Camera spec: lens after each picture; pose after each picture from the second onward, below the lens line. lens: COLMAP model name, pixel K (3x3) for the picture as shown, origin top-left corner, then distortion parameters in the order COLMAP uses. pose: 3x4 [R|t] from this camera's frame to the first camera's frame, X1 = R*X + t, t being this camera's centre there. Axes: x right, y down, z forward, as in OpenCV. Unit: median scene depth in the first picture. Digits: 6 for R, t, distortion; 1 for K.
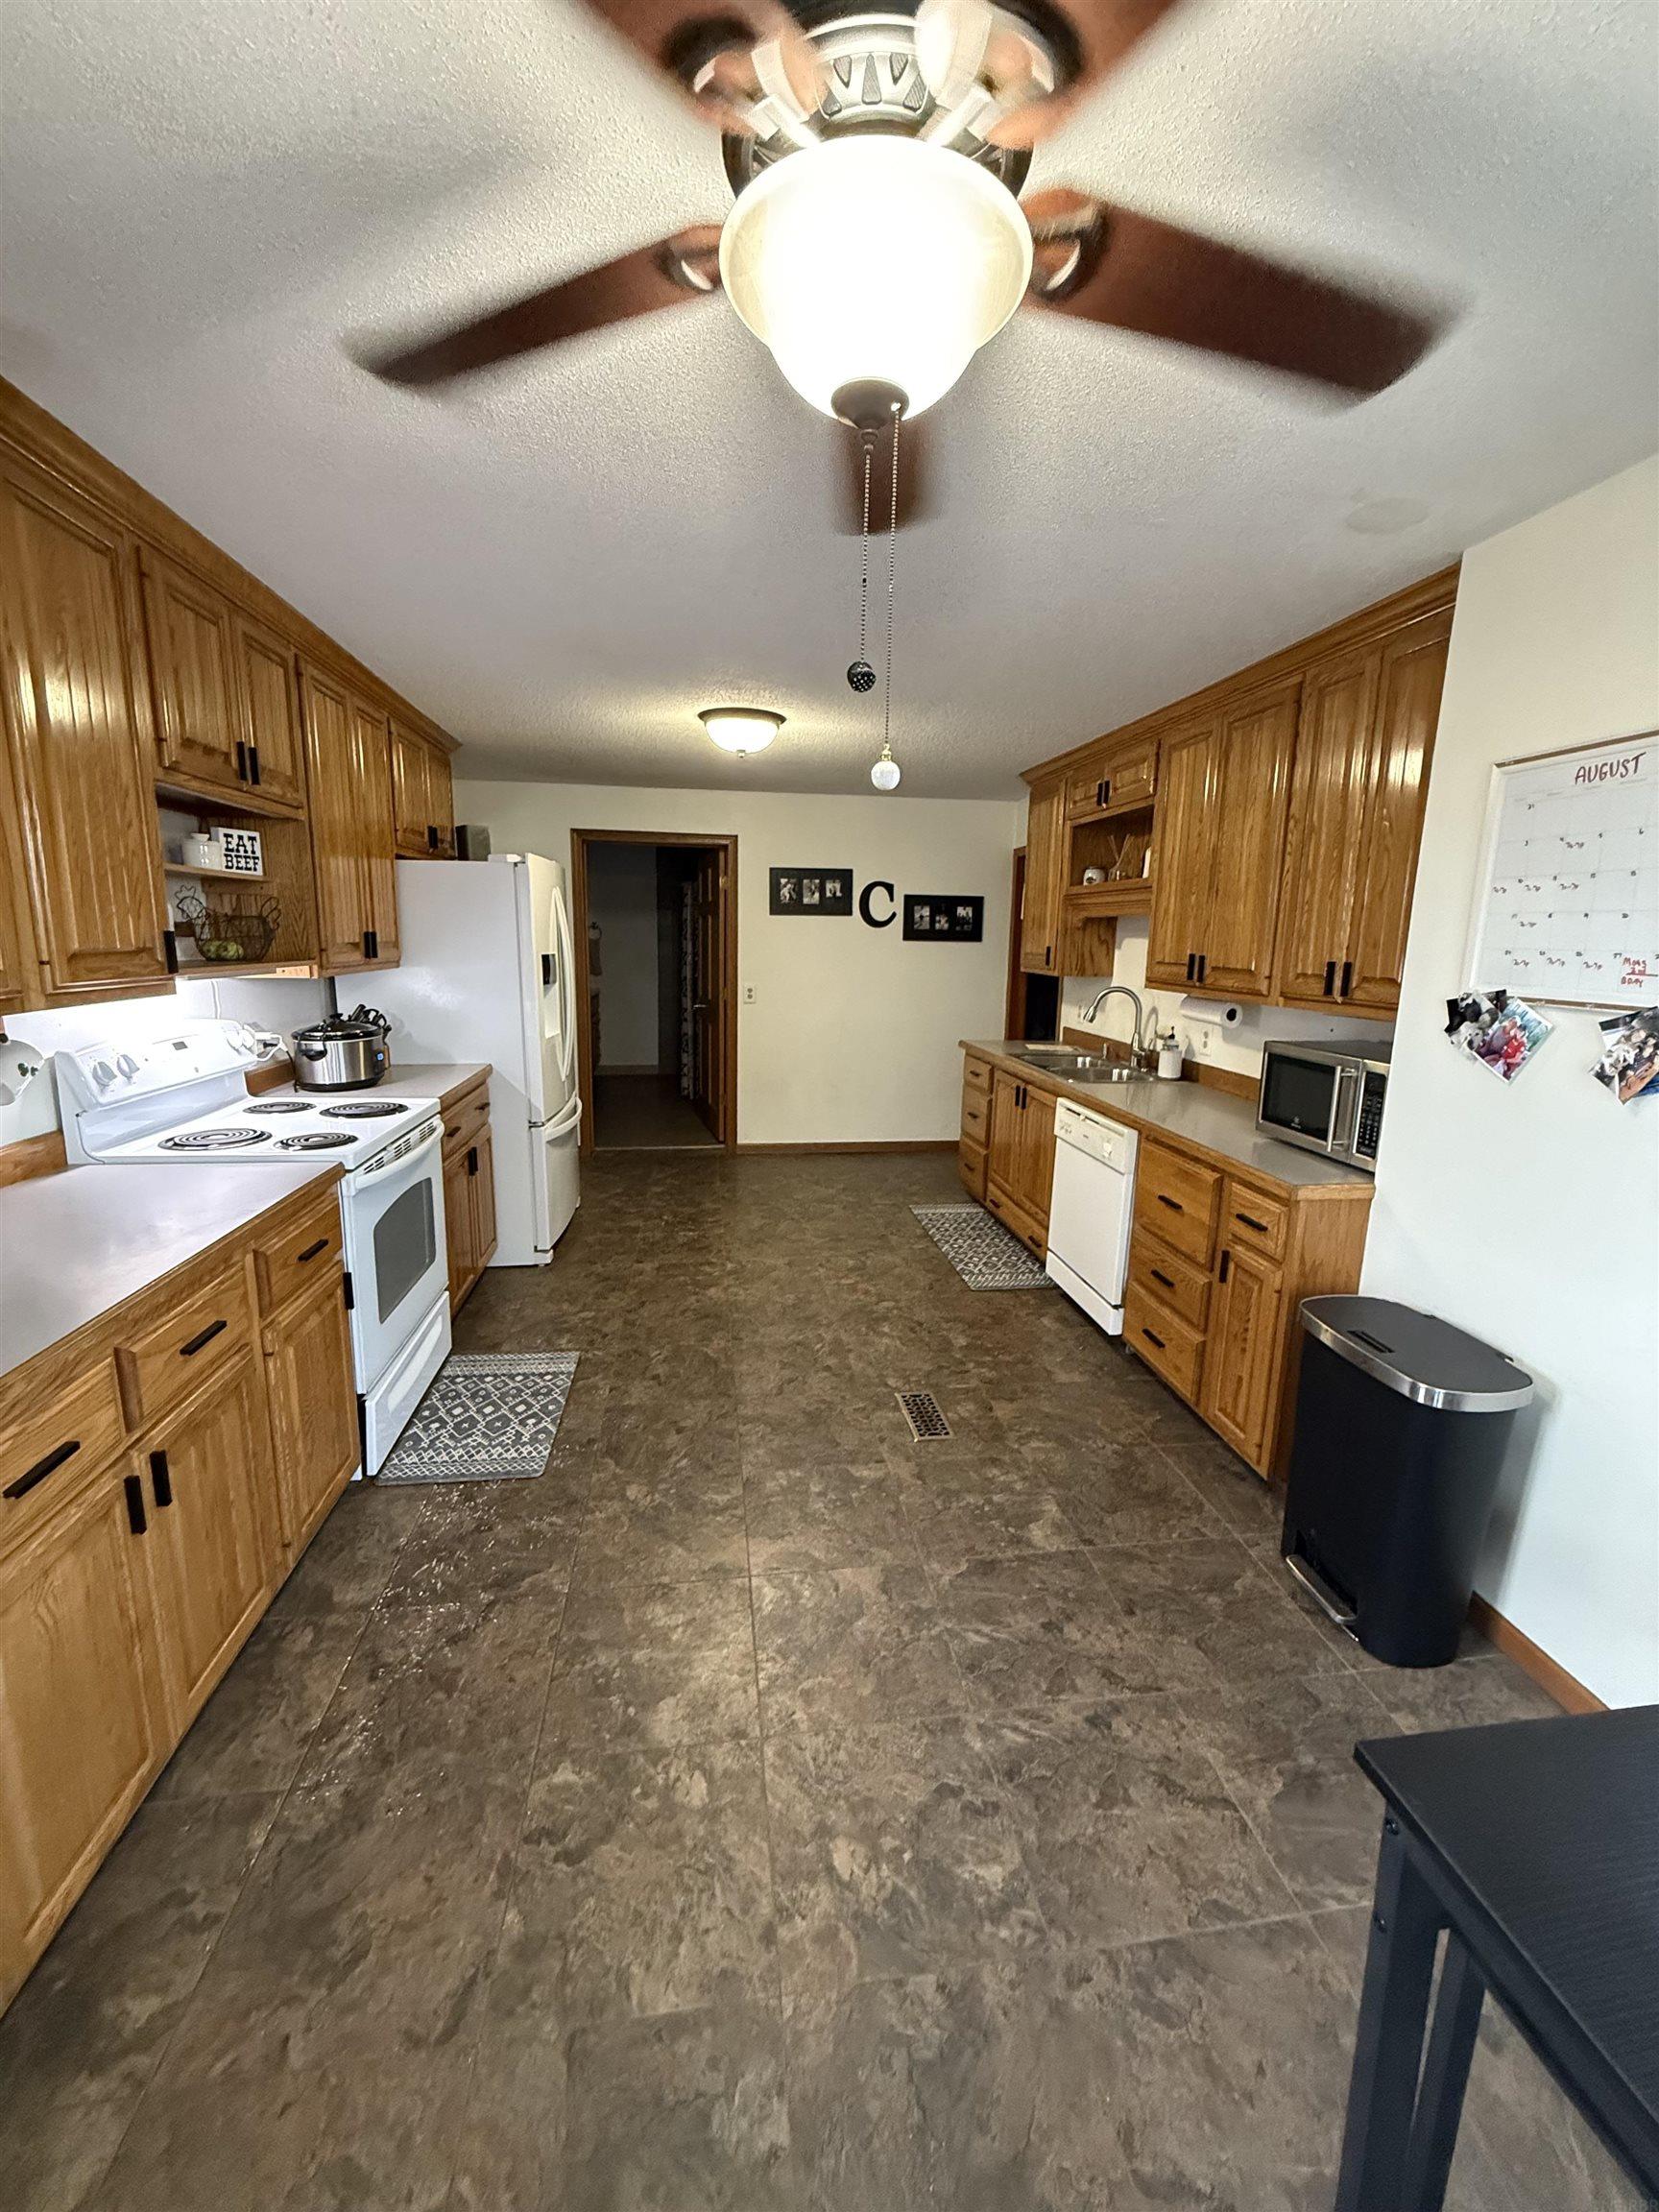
lens RADIAL K [[883.3, 0, 830.0], [0, 883.3, 1094.9], [0, 0, 1]] dist [0.000547, -0.000364]
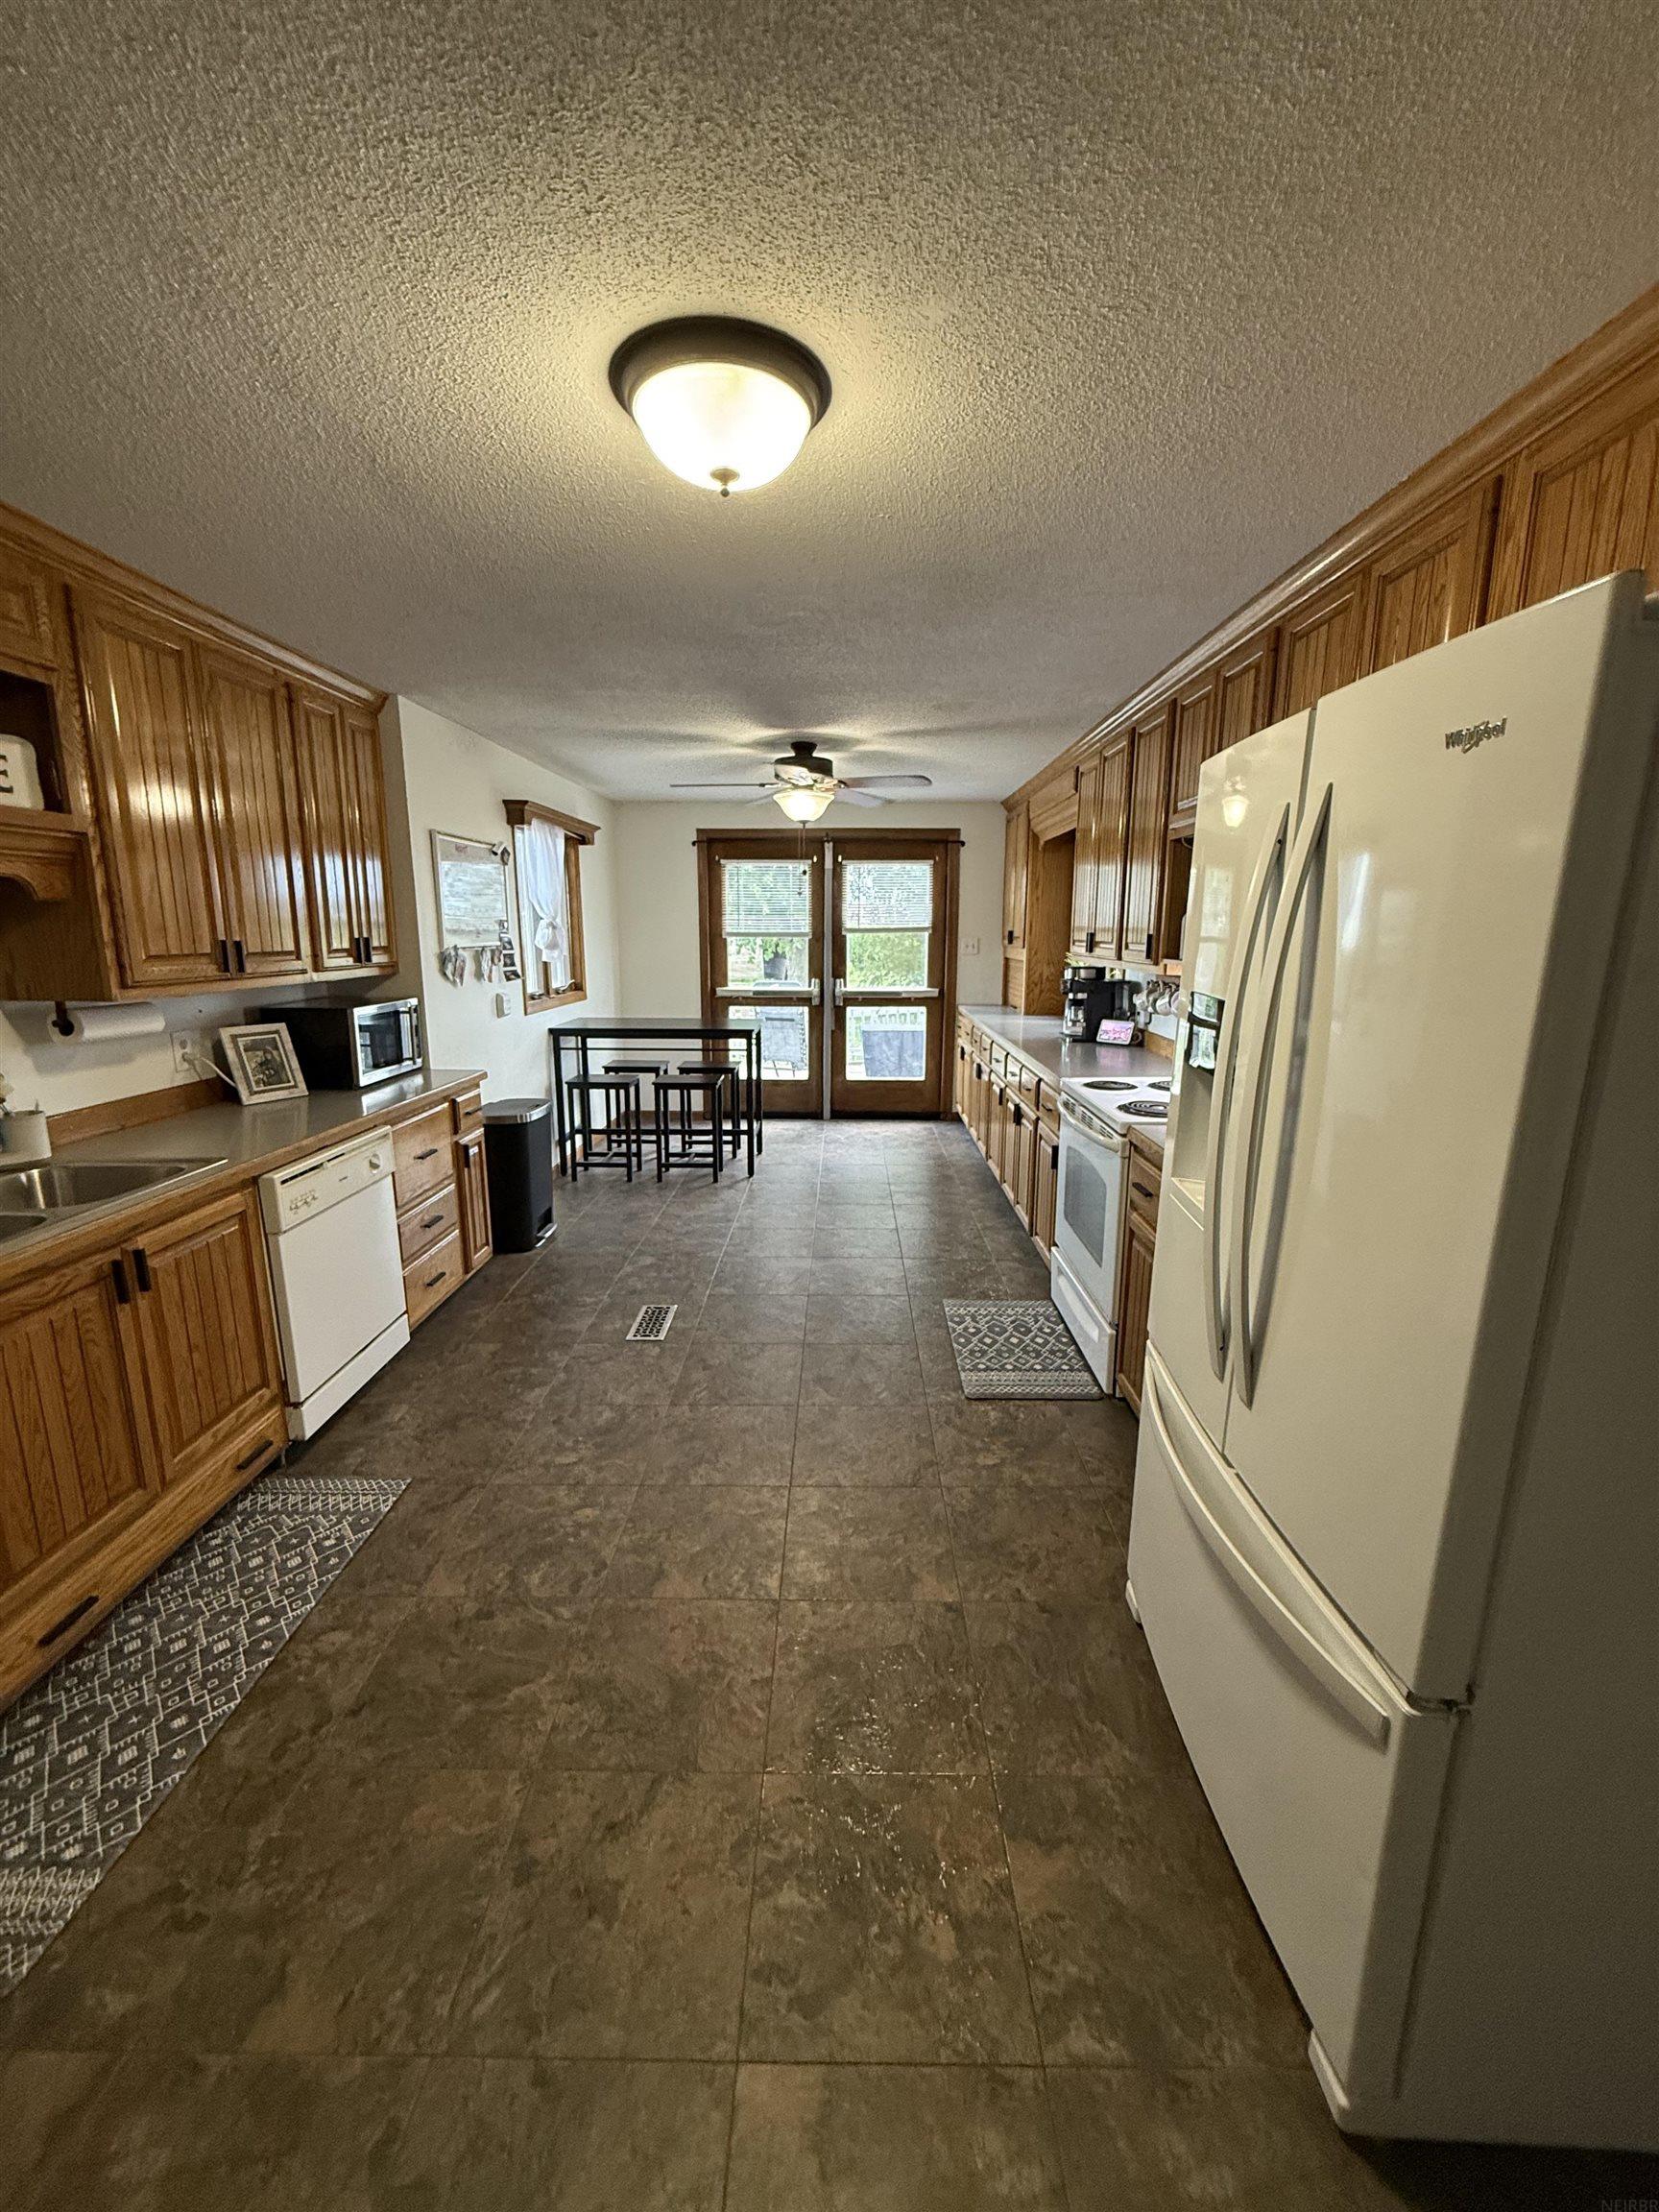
lens RADIAL K [[883.3, 0, 830.7], [0, 883.3, 1102.3], [0, 0, 1]] dist [0.000547, -0.000364]
pose [[-0.987378, -0.053767, 0.148979, -0.265565], [0.005468, 0.928484, 0.371331, -0.324944], [-0.158290, 0.367459, -0.916471, 1.742665]]
